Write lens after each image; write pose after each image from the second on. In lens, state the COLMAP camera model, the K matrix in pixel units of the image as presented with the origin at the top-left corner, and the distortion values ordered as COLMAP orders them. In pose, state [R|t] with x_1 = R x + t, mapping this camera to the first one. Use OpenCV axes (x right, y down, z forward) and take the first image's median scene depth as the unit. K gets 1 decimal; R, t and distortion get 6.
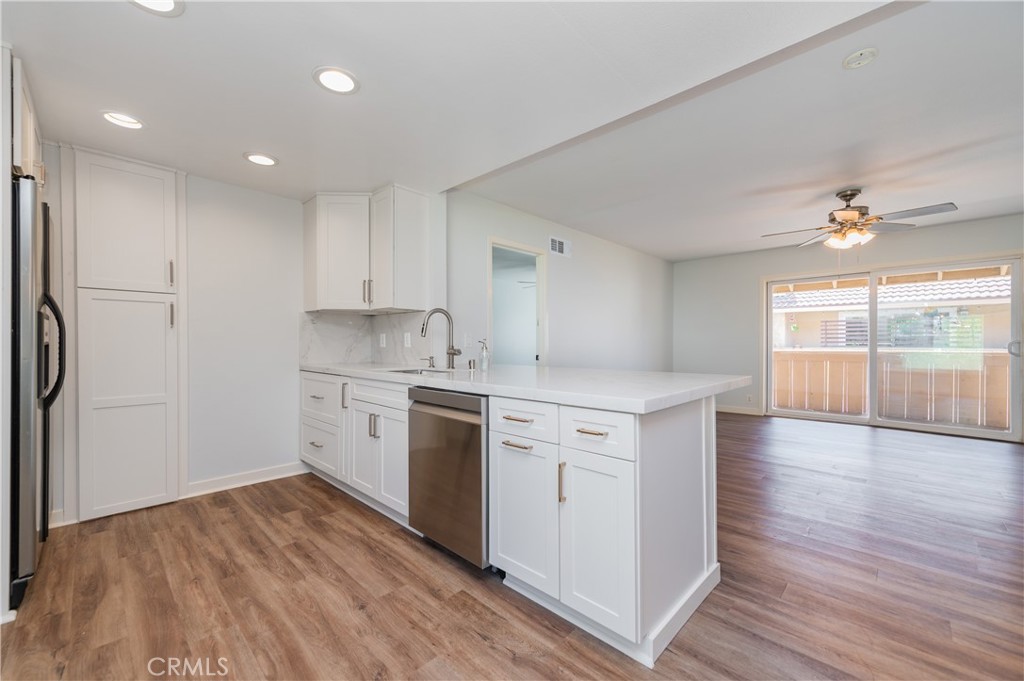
lens RADIAL K [[409.5, 0, 490.7], [0, 409.5, 348.4], [0, 0, 1]] dist [0.007862, -0.000580]
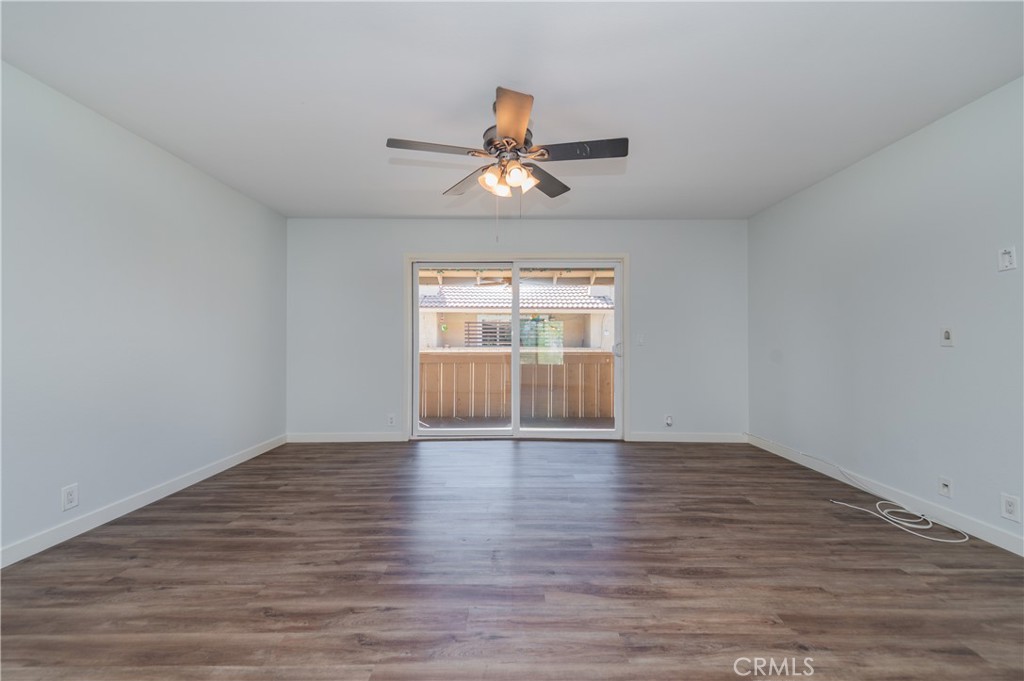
lens RADIAL K [[409.5, 0, 513.3], [0, 409.5, 343.0], [0, 0, 1]] dist [0.007862, -0.000580]
pose [[0.696497, 0.003513, 0.717551, 0.170654], [0.003277, 0.999962, -0.008077, -0.004840], [-0.717553, 0.007978, 0.696459, 0.225196]]
